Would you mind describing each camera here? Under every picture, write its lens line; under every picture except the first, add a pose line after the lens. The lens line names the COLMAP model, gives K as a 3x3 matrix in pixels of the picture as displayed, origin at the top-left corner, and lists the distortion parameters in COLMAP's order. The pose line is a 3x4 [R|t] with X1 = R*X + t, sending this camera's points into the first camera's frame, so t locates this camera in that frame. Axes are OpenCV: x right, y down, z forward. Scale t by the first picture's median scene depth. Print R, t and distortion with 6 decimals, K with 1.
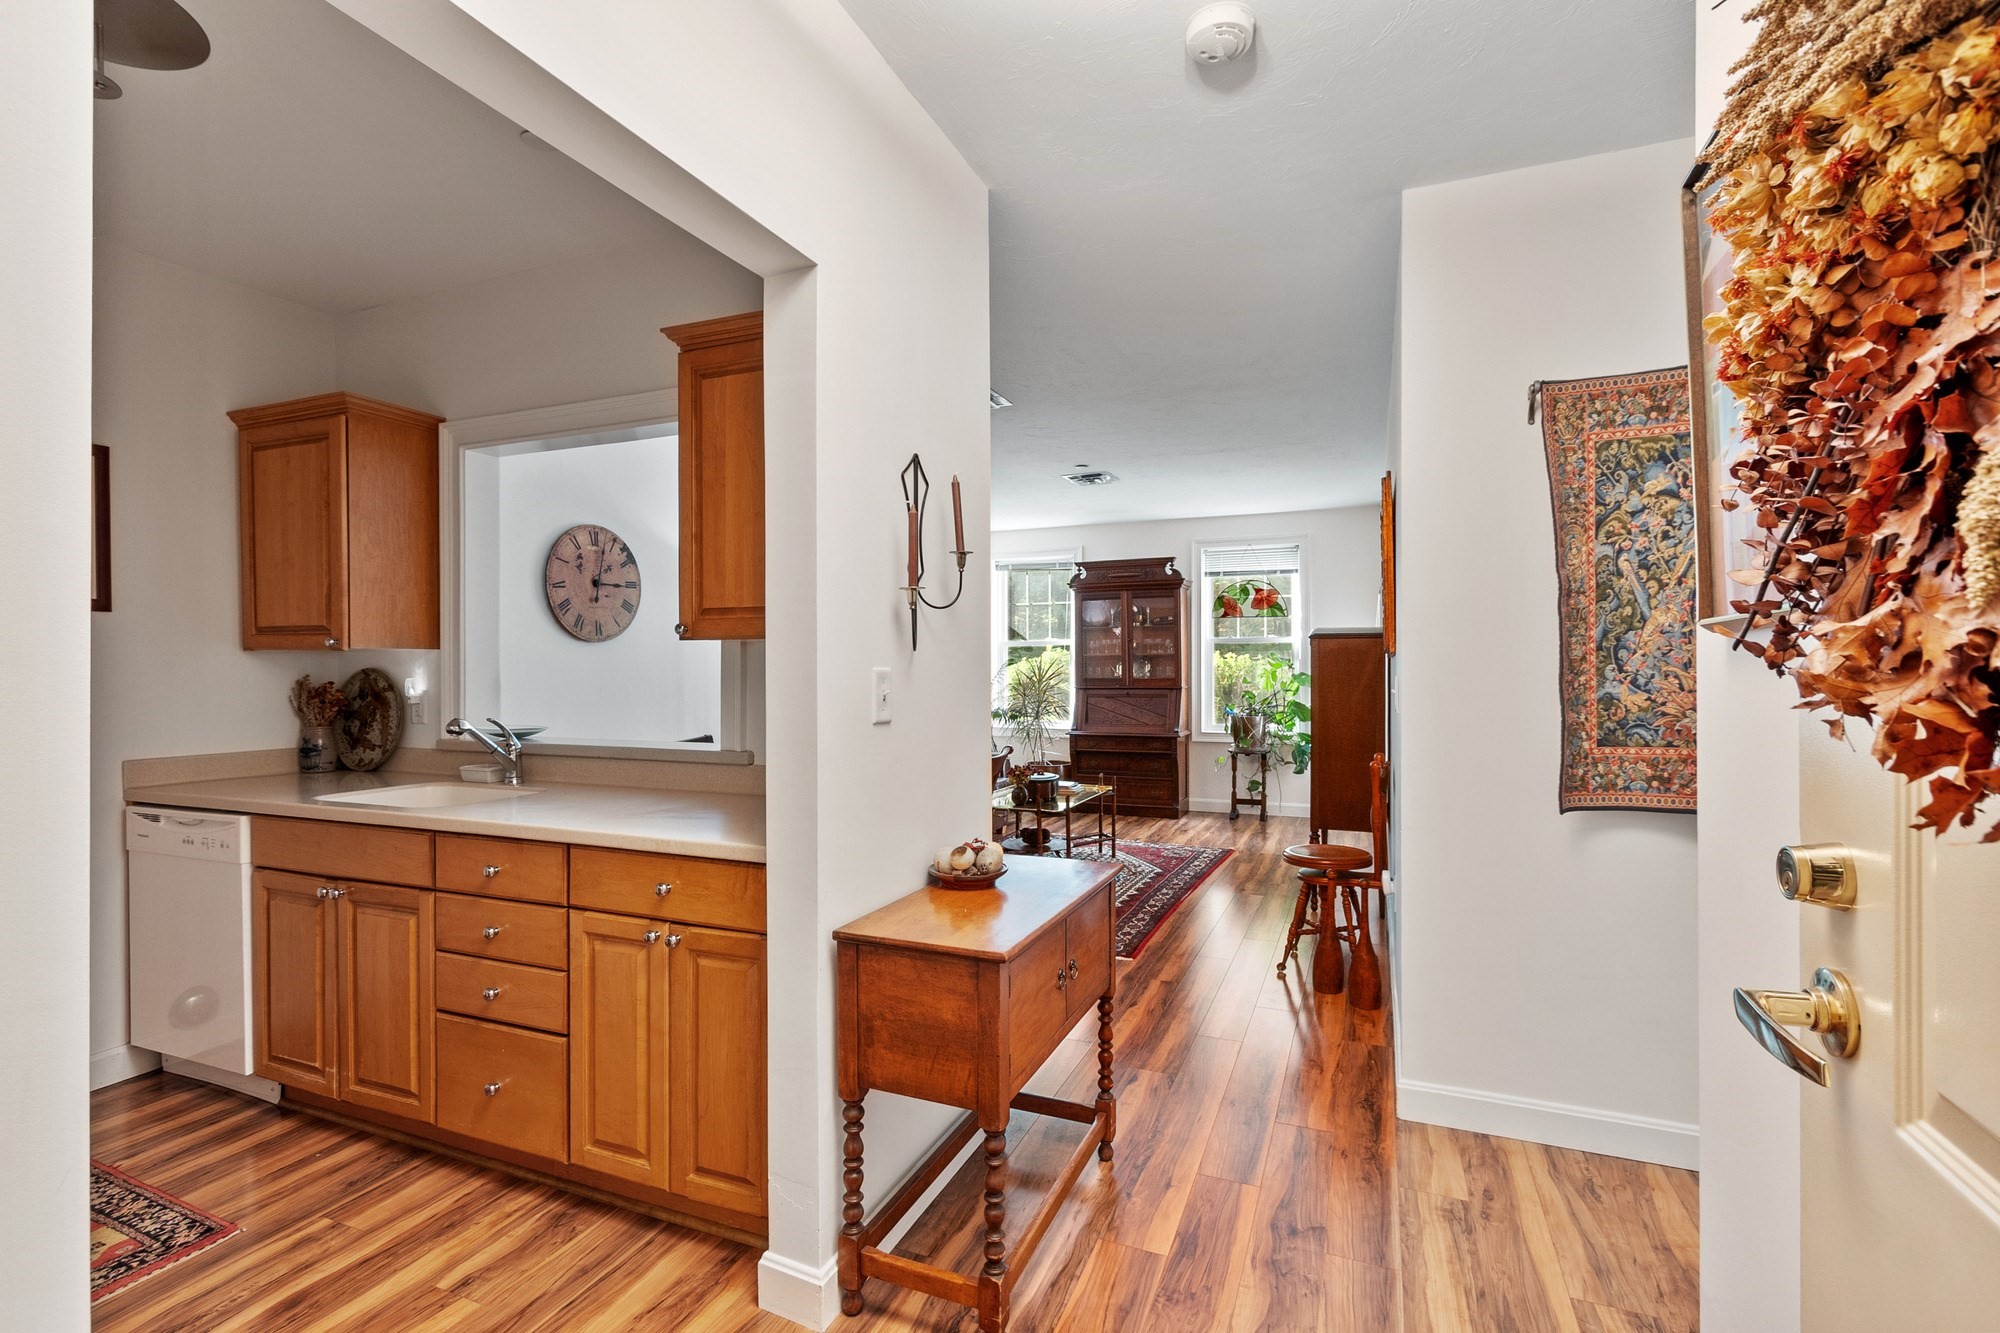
lens RADIAL K [[874.2, 0, 1010.8], [0, 874.2, 669.4], [0, 0, 1]] dist [0.007104, -0.002545]
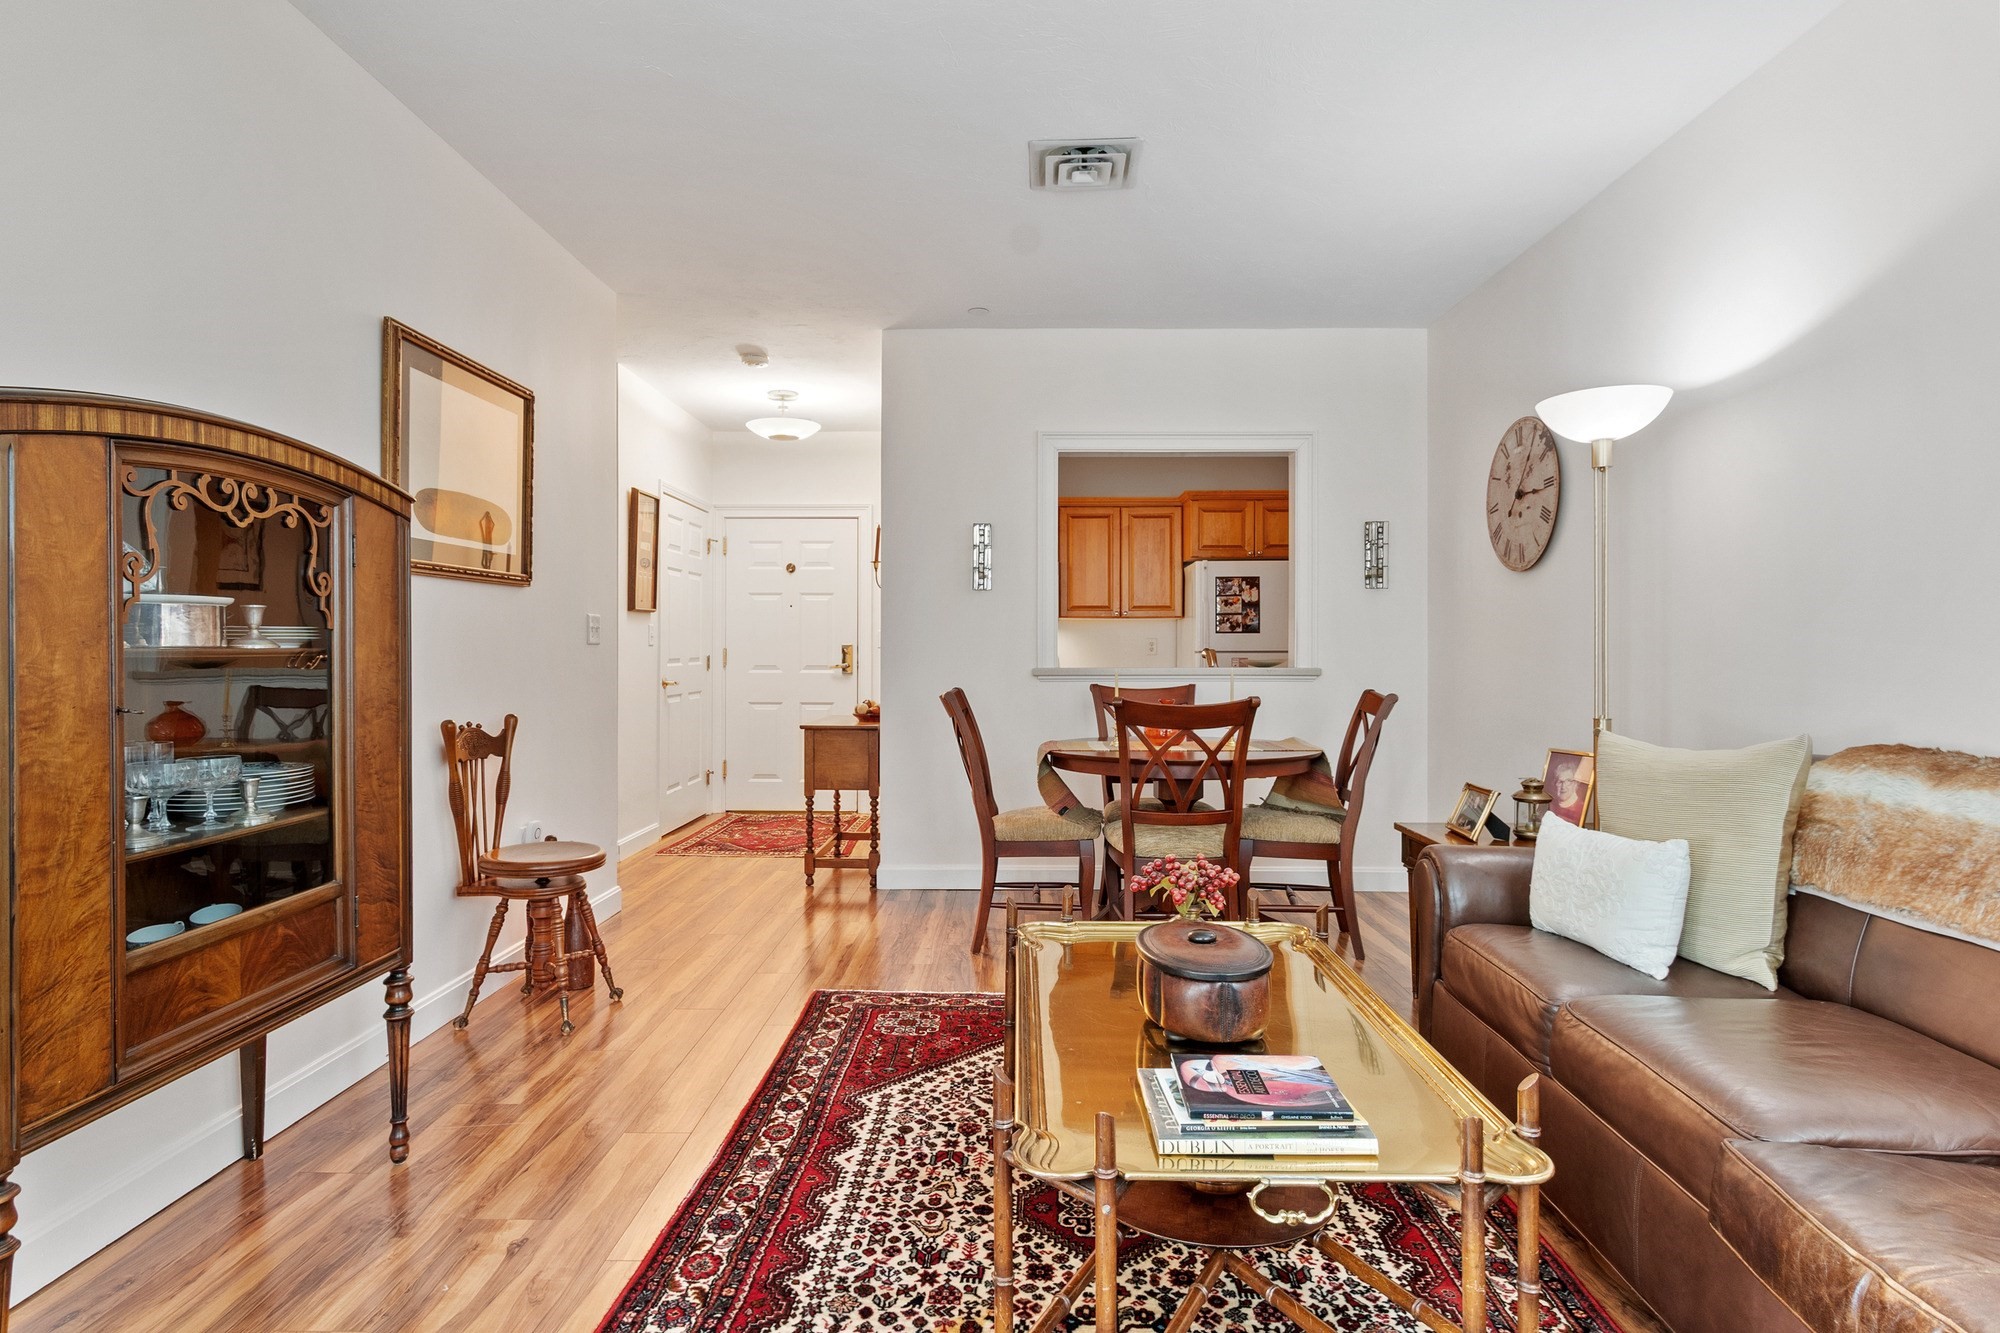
lens RADIAL K [[1050.2, 0, 1002.6], [0, 1050.2, 661.0], [0, 0, 1]] dist [0.007701, -0.004135]
pose [[-0.932893, 0.001500, -0.360150, 0.403757], [-0.001779, 0.999960, 0.008772, 0.058073], [0.360149, 0.008824, -0.932853, 2.435889]]
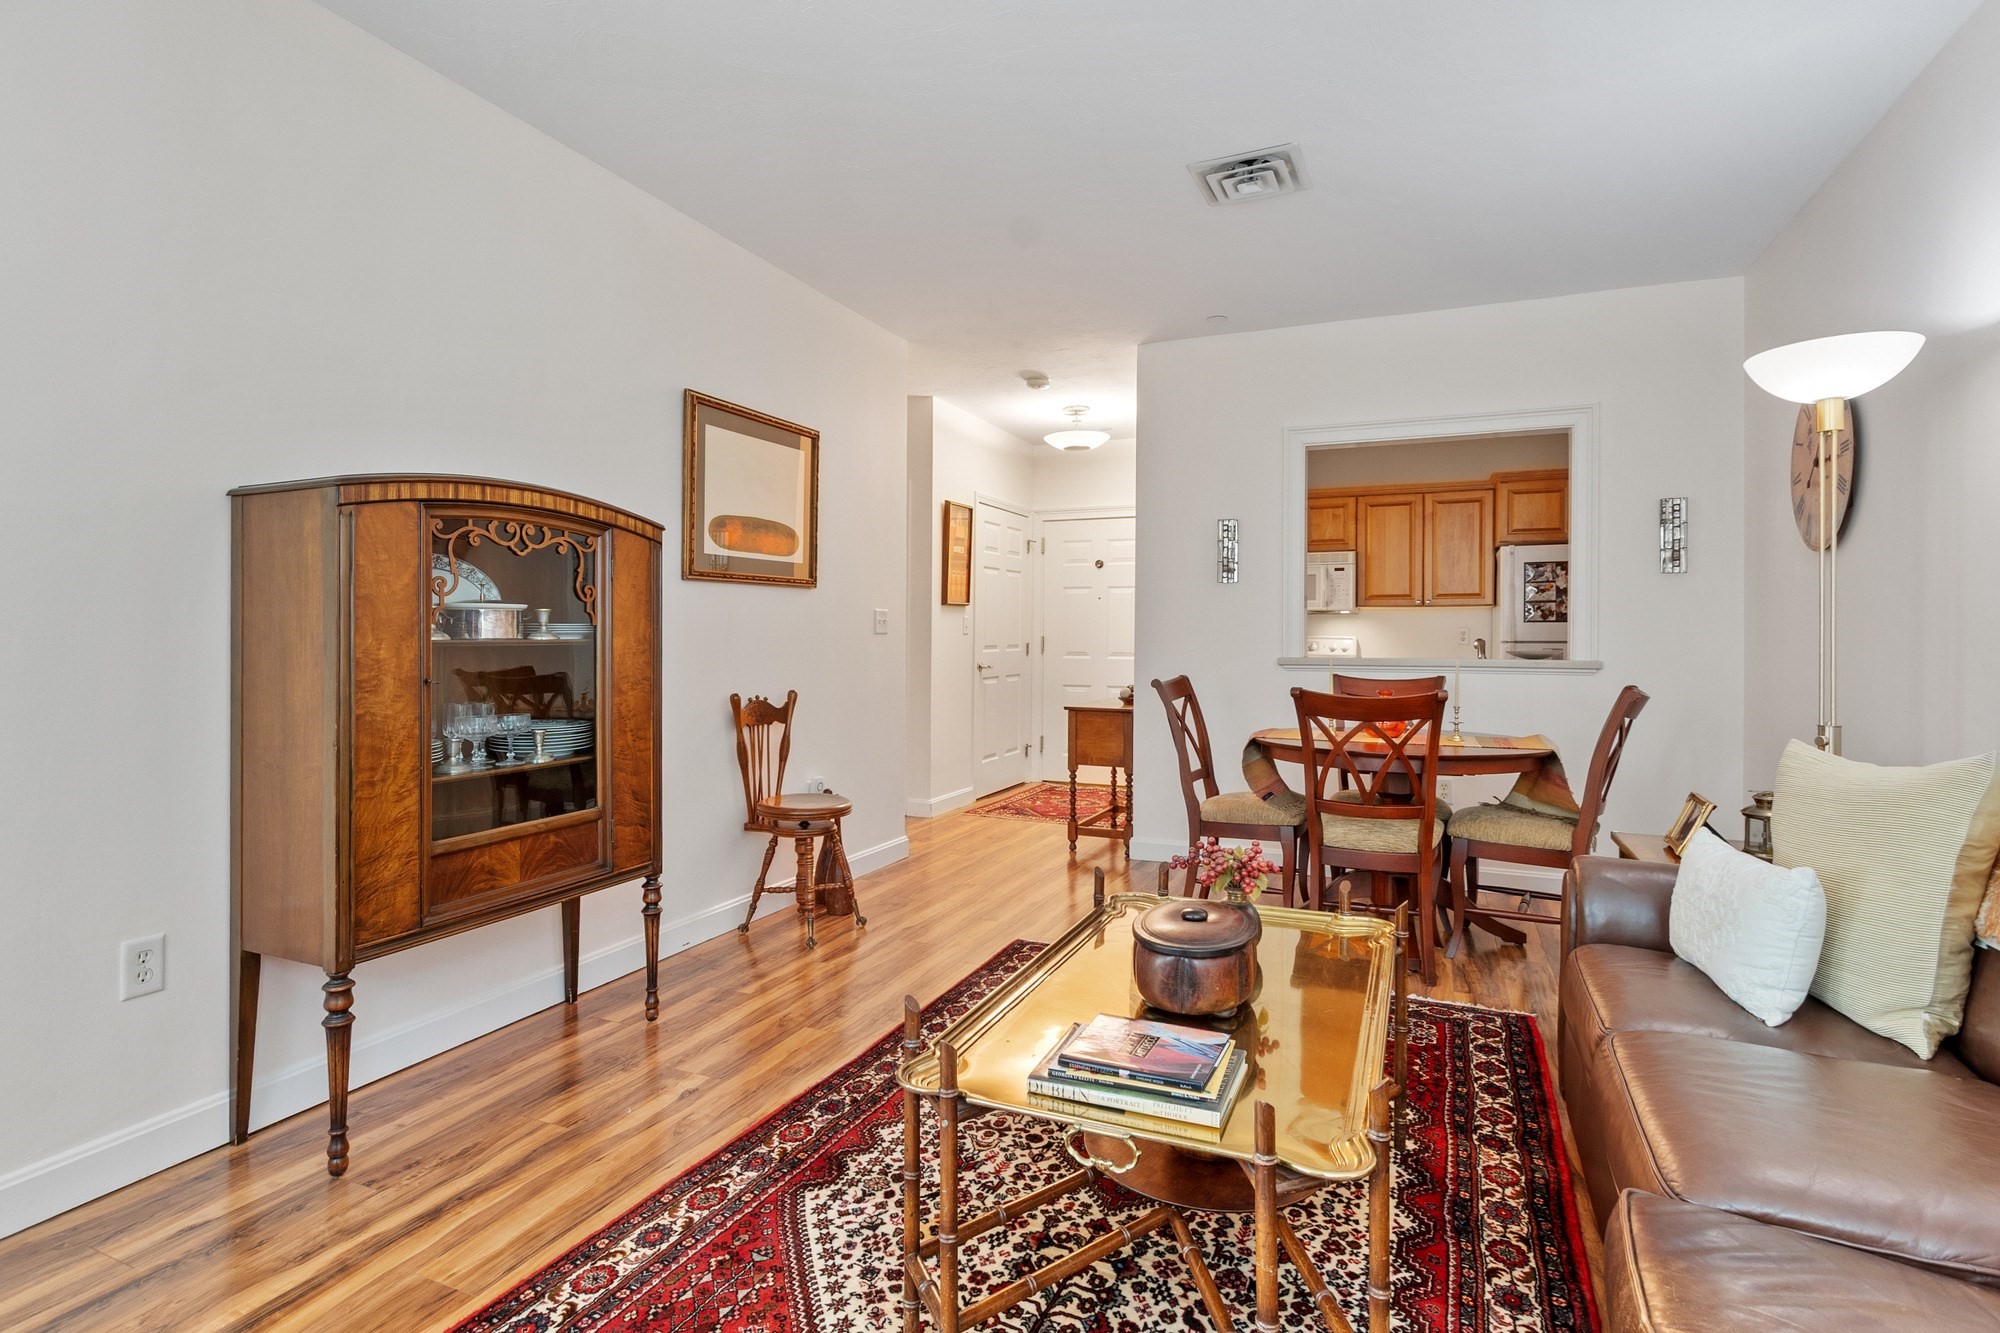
lens RADIAL K [[989.4, 0, 1001.0], [0, 989.4, 643.4], [0, 0, 1]] dist [0.000972, -0.000679]
pose [[-0.999683, -0.005288, 0.024596, 0.174147], [-0.005126, 0.999965, 0.006640, 0.052541], [-0.024630, 0.006512, -0.999675, 2.523264]]
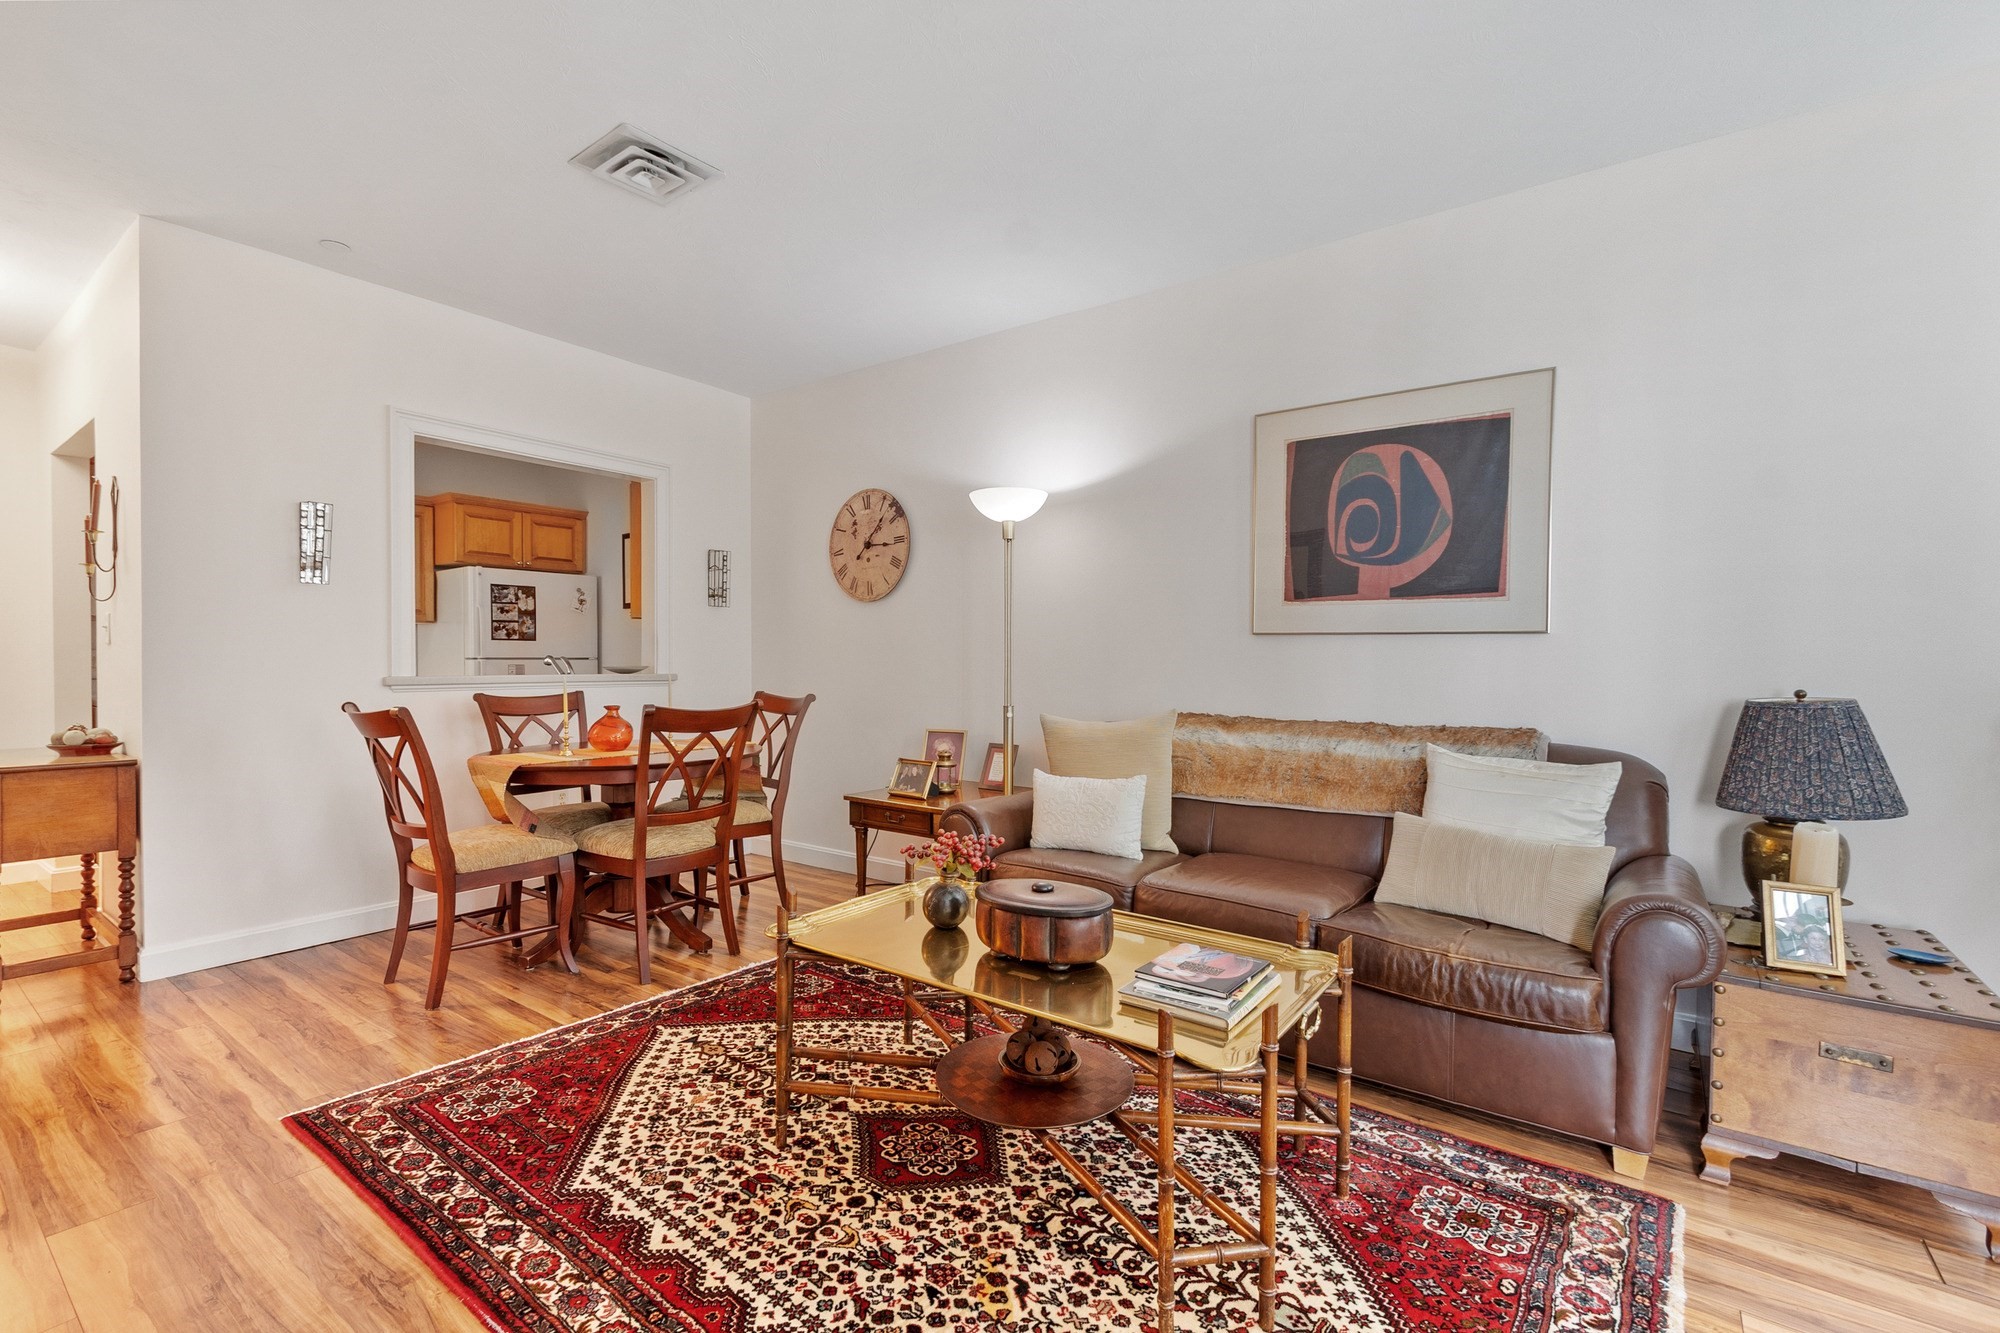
lens RADIAL K [[874.2, 0, 996.8], [0, 874.2, 674.3], [0, 0, 1]] dist [0.007104, -0.002545]
pose [[-0.250456, 0.013966, -0.968027, 0.718460], [-0.005632, 0.999858, 0.015882, 0.055572], [0.968112, 0.009429, -0.250342, 2.025333]]
